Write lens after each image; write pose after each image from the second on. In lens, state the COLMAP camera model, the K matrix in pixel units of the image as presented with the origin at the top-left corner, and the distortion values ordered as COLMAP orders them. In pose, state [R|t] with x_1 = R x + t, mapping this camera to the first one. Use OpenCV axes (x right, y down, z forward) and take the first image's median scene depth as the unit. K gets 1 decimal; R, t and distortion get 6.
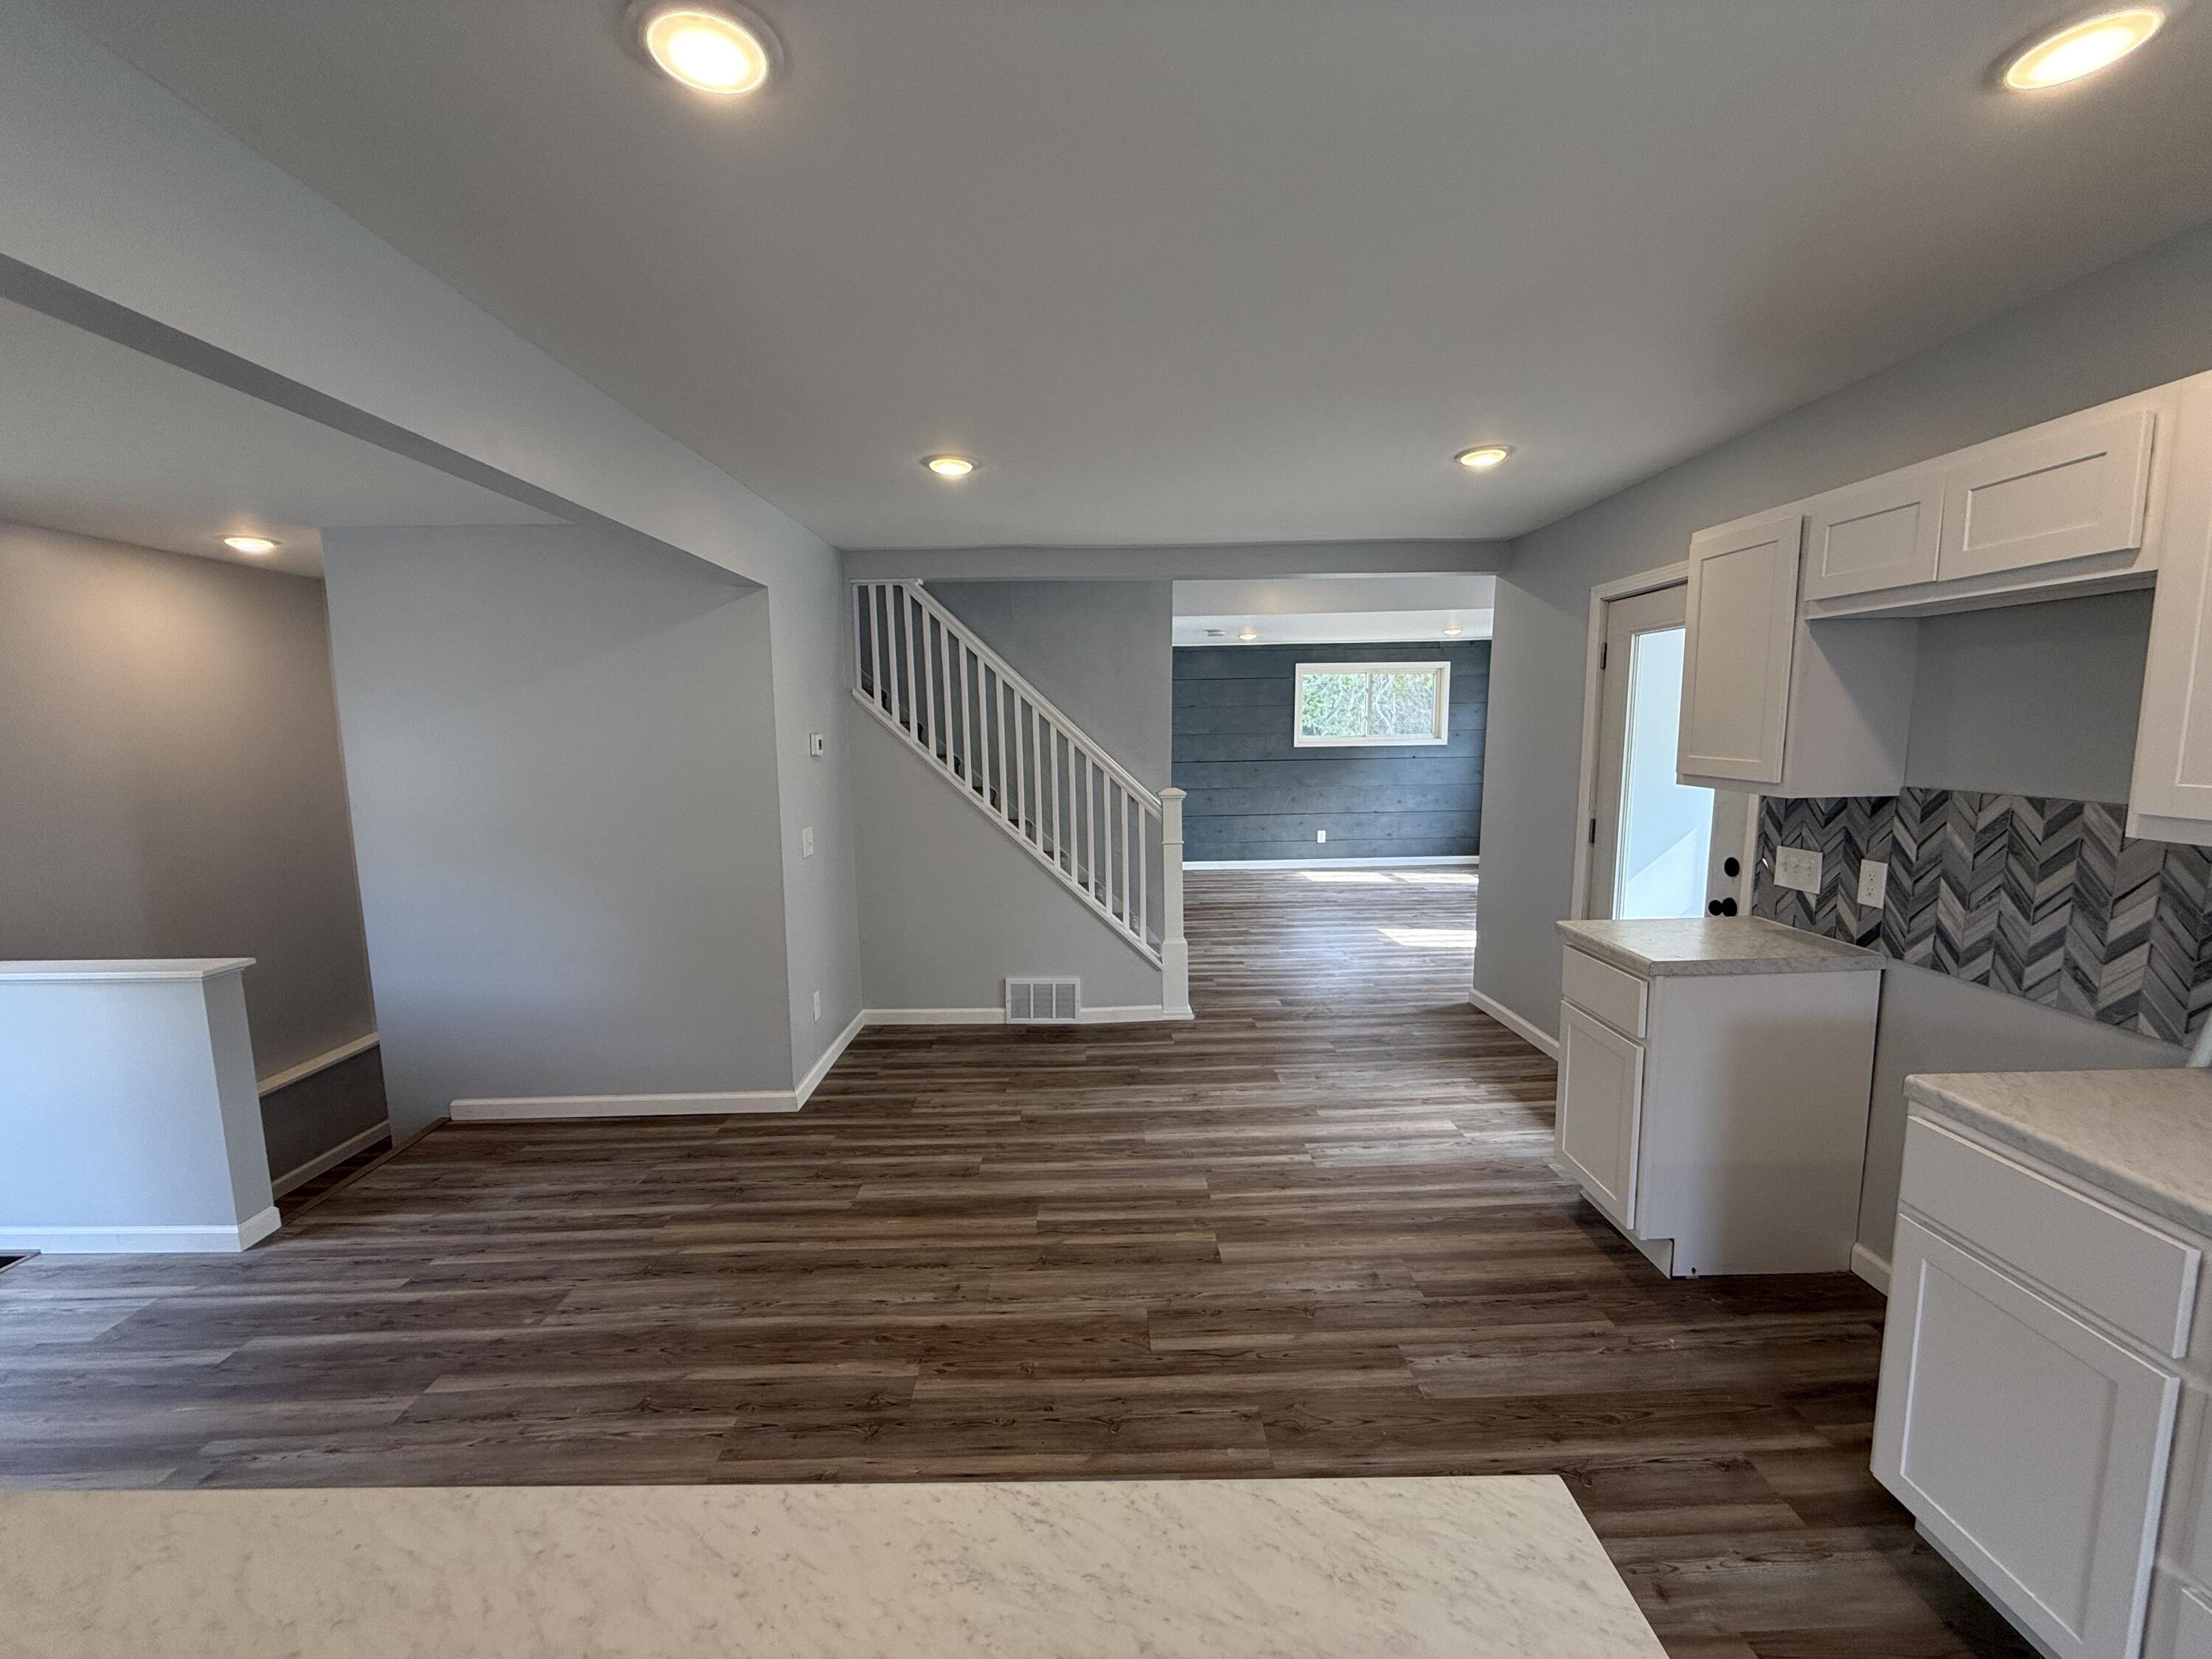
lens RADIAL K [[877.5, 0, 1104.9], [0, 877.5, 827.0], [0, 0, 1]] dist [0.001880, 0.000414]
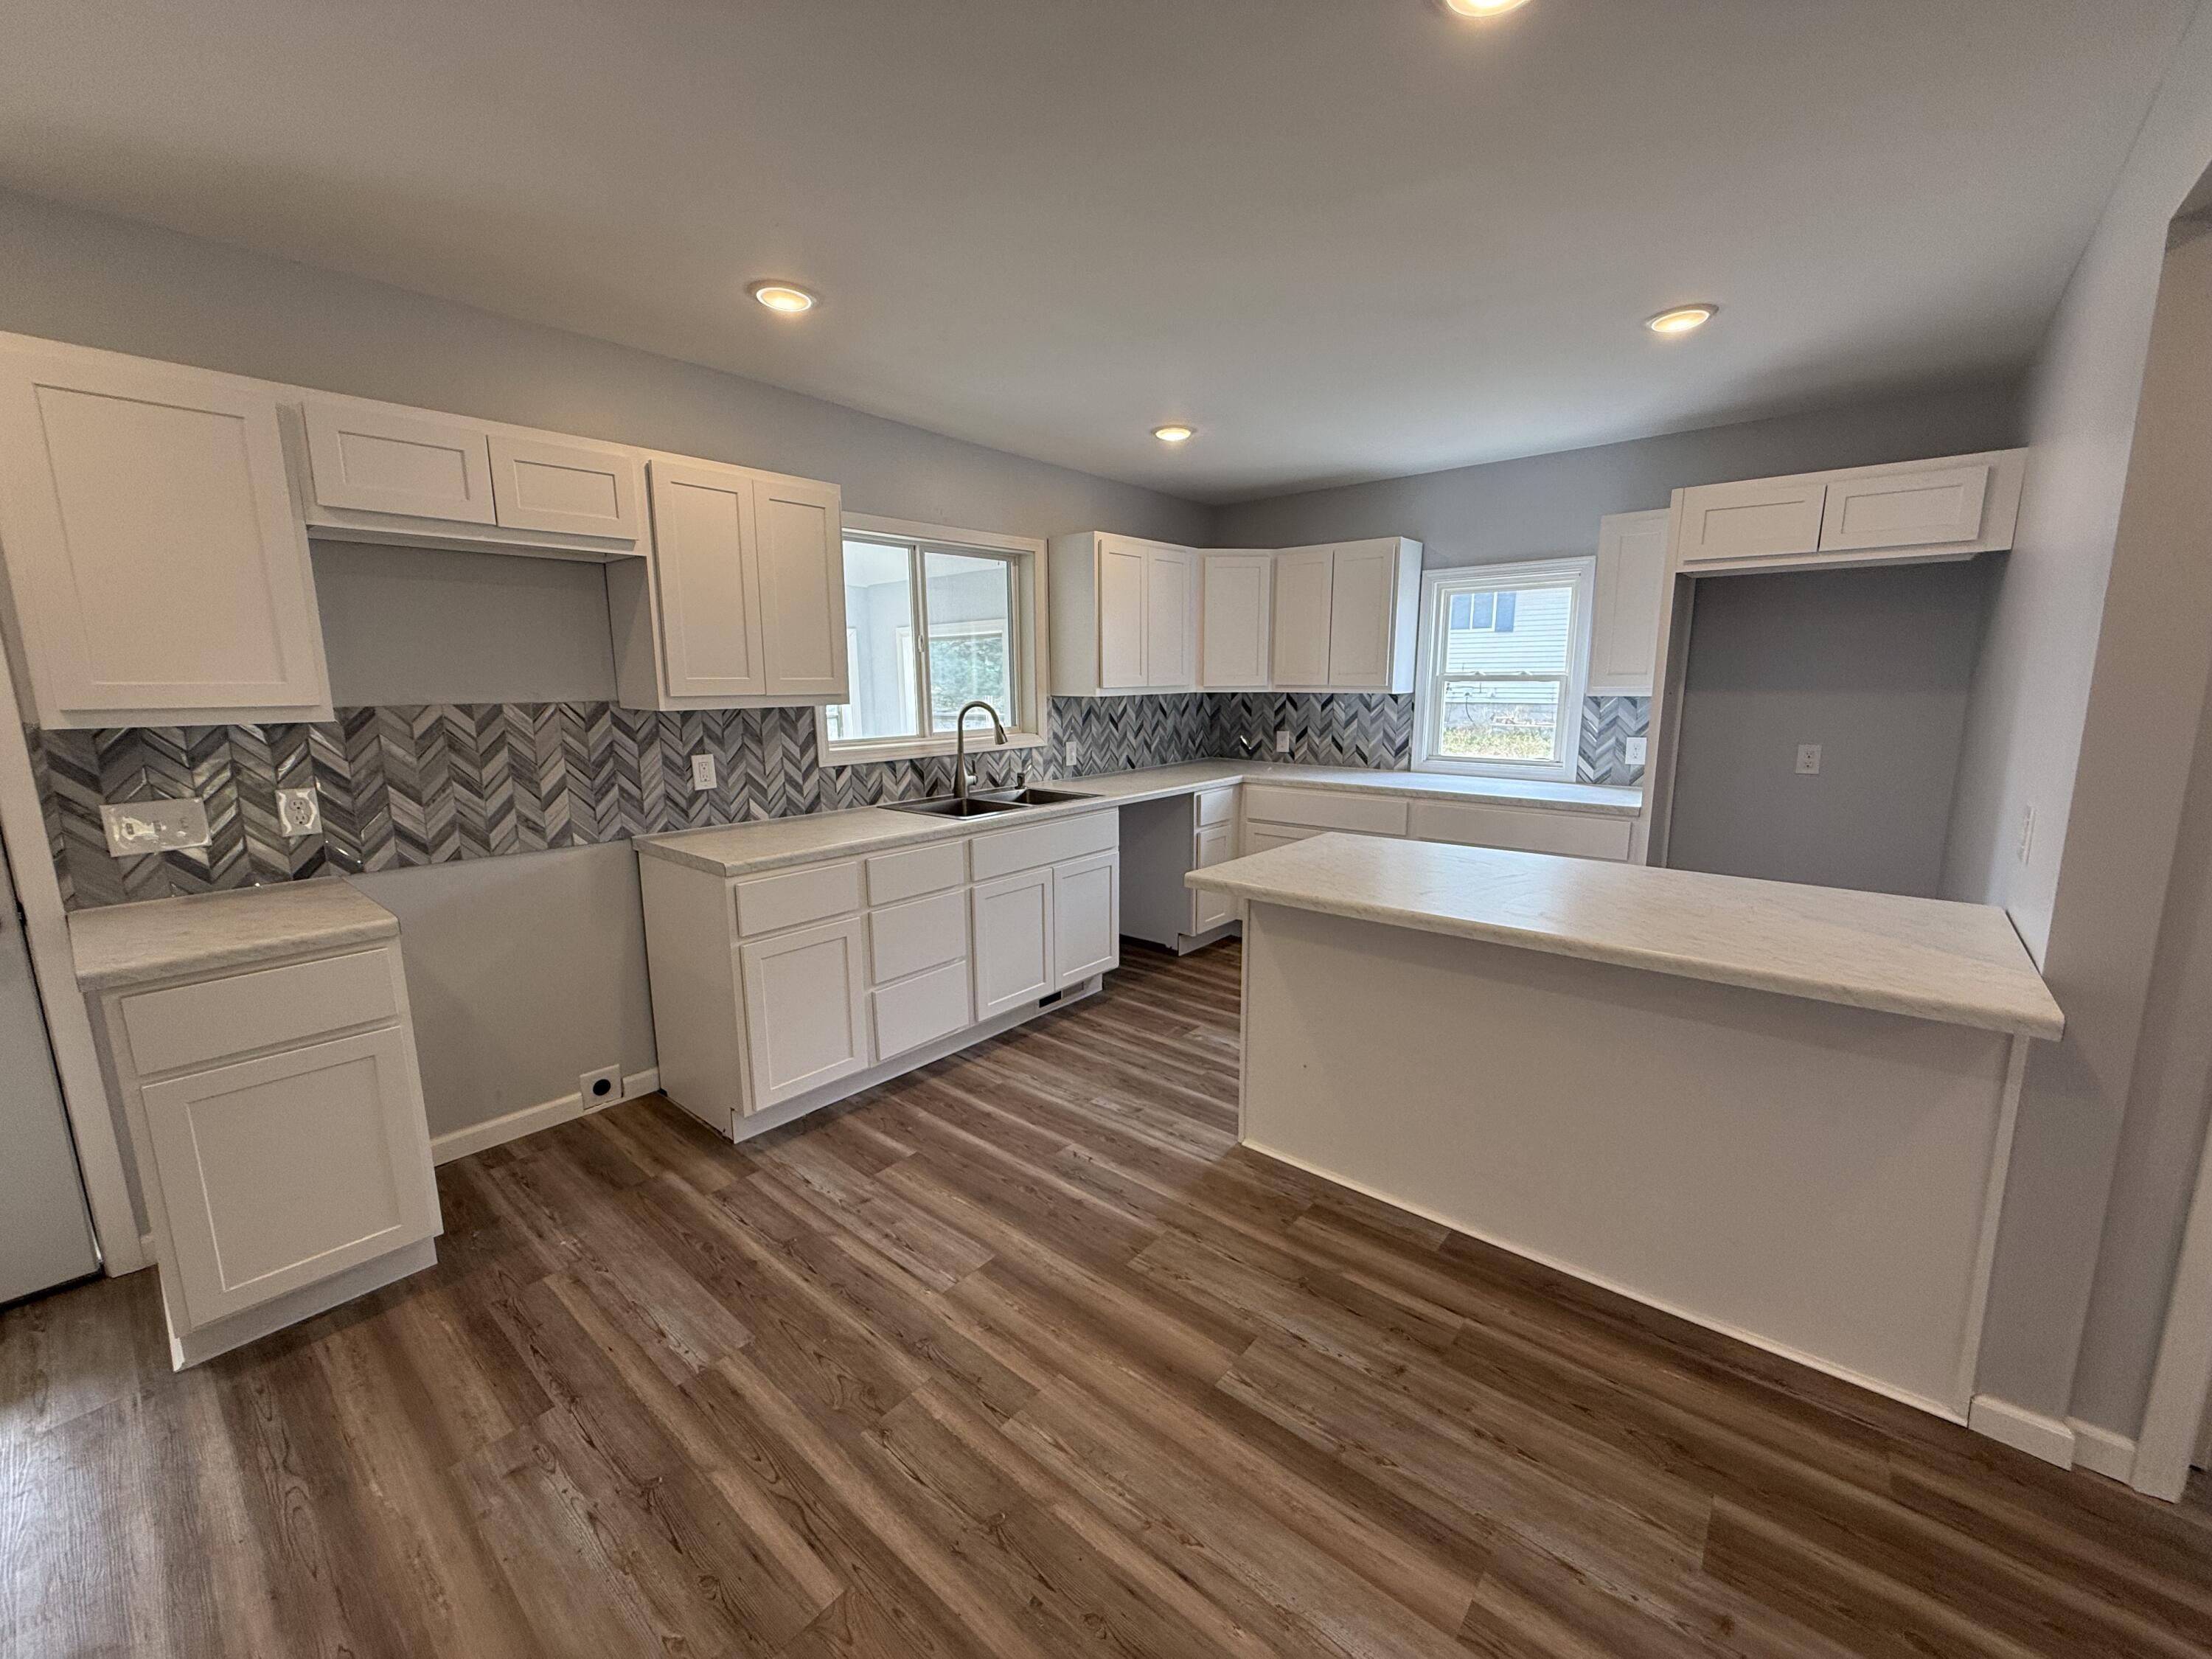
lens RADIAL K [[877.5, 0, 1100.7], [0, 877.5, 833.3], [0, 0, 1]] dist [0.001880, 0.000414]
pose [[-0.751731, -0.098916, 0.652010, -0.459012], [0.096139, 0.961687, 0.256740, -0.083289], [-0.652425, 0.255683, -0.713420, 1.216995]]
